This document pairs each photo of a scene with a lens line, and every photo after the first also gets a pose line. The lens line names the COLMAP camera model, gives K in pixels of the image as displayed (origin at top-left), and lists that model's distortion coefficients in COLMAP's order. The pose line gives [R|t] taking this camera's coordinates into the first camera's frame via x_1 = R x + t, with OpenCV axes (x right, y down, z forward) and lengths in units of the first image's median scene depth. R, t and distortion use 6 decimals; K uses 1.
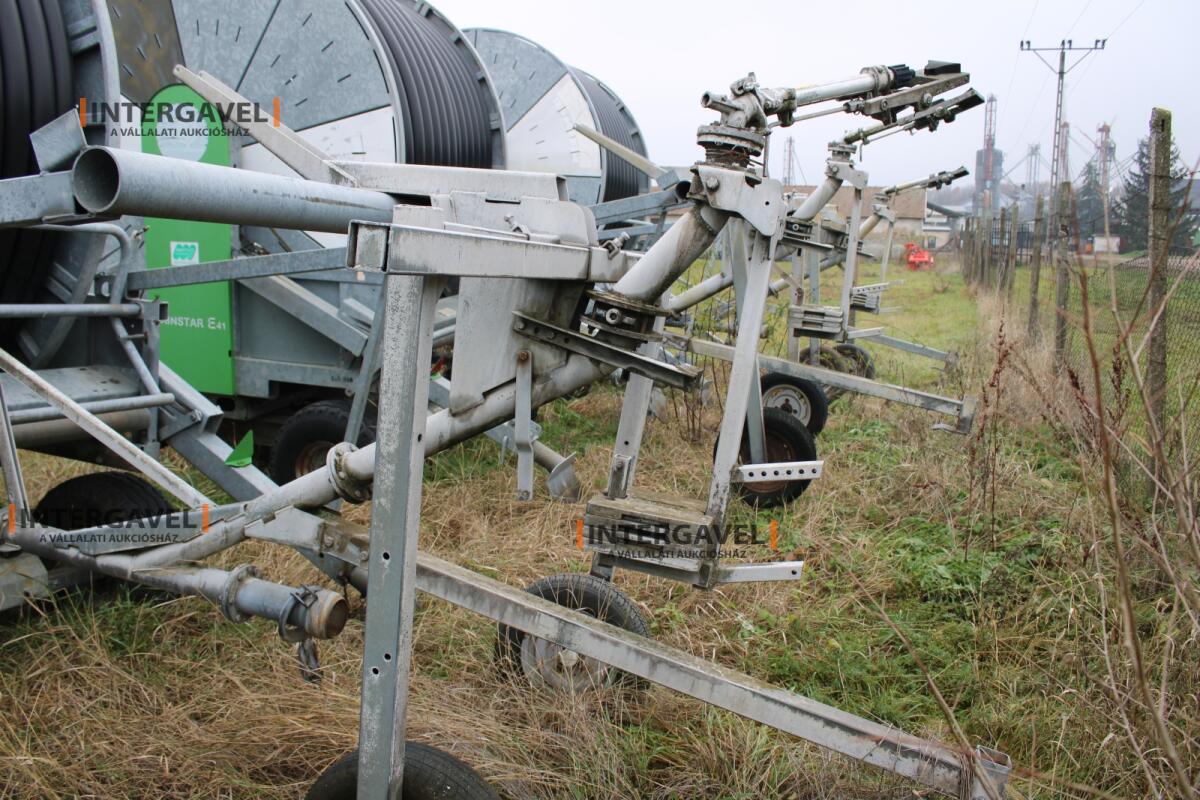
lens RADIAL K [[1011.4, 0, 595.0], [0, 1011.4, 403.1], [0, 0, 1]] dist [-0.164392, 0.149162]
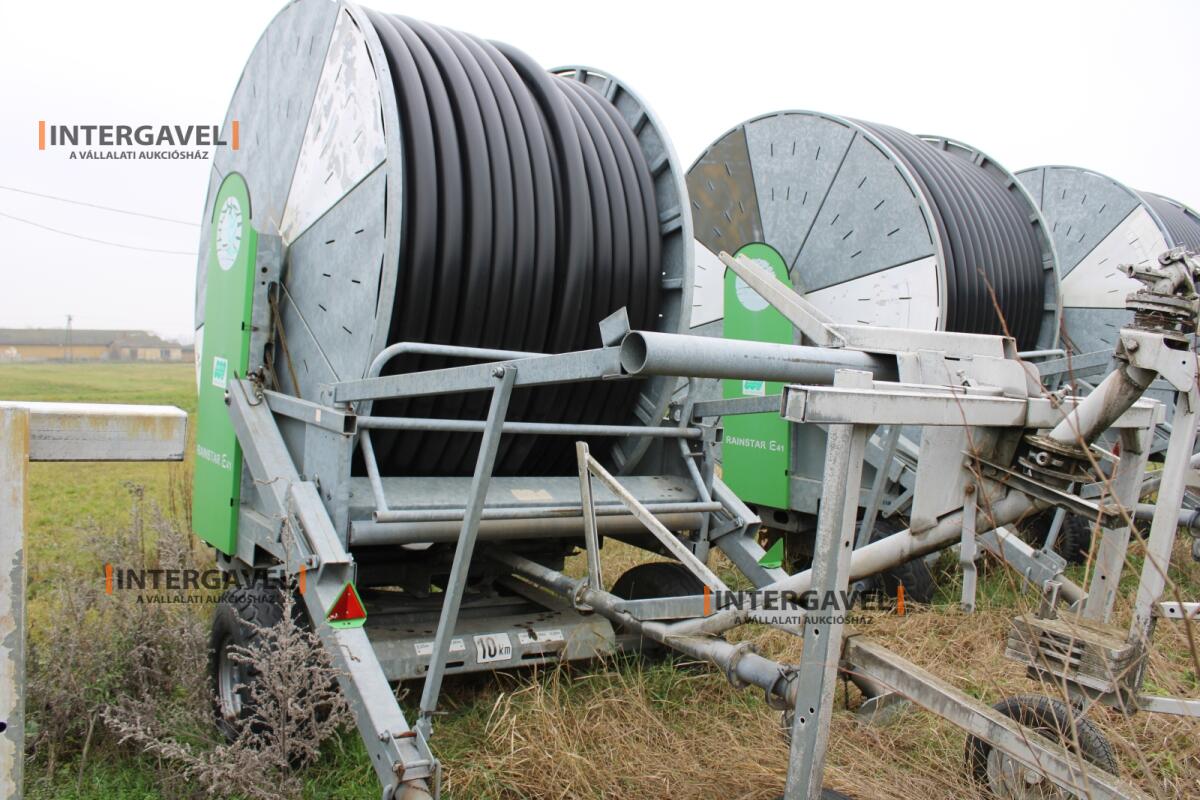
lens RADIAL K [[1018.3, 0, 602.3], [0, 1018.3, 409.3], [0, 0, 1]] dist [-0.161648, 0.165975]
pose [[0.838715, 0.022456, -0.544107, 0.174382], [-0.085941, 0.992087, -0.091528, 0.004572], [0.537746, 0.123527, 0.834008, -0.189965]]
